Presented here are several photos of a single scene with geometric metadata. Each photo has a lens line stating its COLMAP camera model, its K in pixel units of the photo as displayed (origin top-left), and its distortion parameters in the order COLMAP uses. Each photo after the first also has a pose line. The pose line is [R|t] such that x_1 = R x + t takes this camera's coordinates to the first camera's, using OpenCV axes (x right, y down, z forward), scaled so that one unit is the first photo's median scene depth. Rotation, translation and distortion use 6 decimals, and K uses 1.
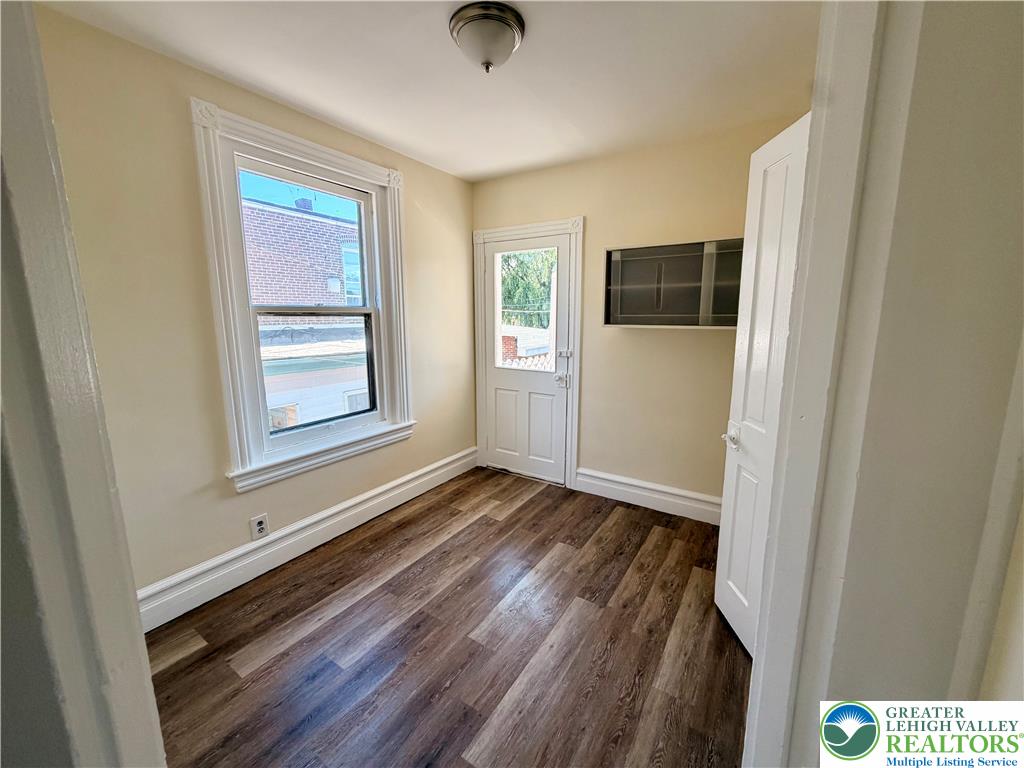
lens RADIAL K [[407.4, 0, 505.7], [0, 407.4, 382.3], [0, 0, 1]] dist [-0.001839, 0.000242]
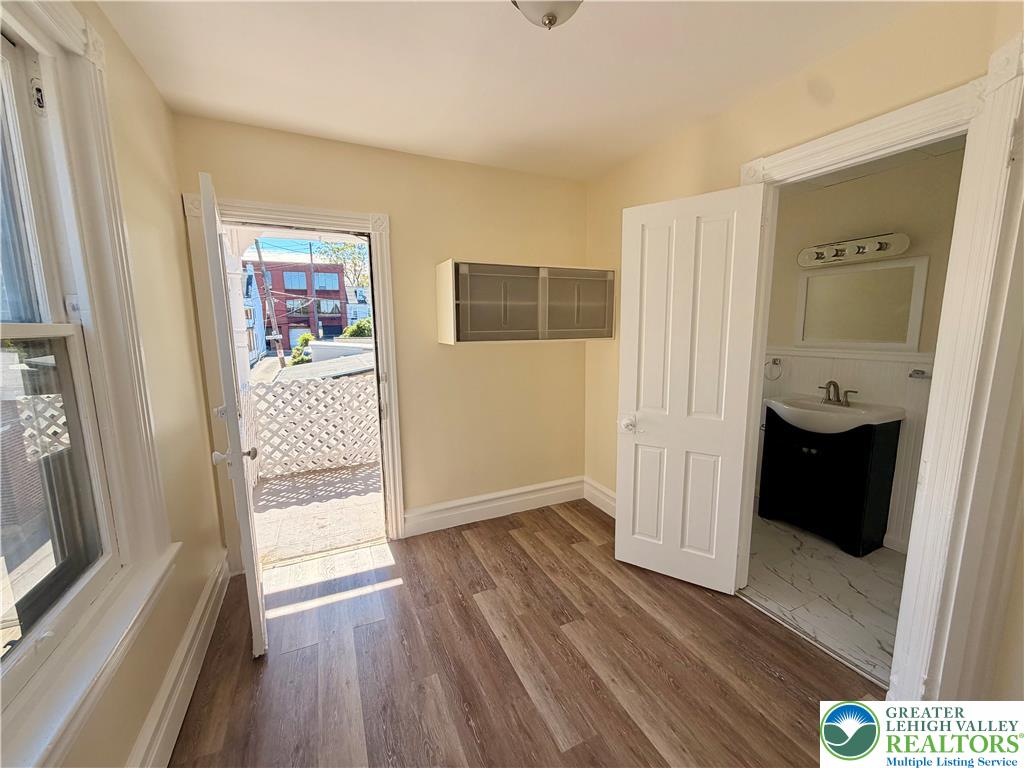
lens RADIAL K [[407.4, 0, 513.3], [0, 407.4, 384.1], [0, 0, 1]] dist [-0.001839, 0.000242]
pose [[0.526474, -0.125662, 0.840853, -0.525512], [0.149786, 0.987256, 0.053757, -0.086369], [-0.836892, 0.097646, 0.538587, 0.450056]]
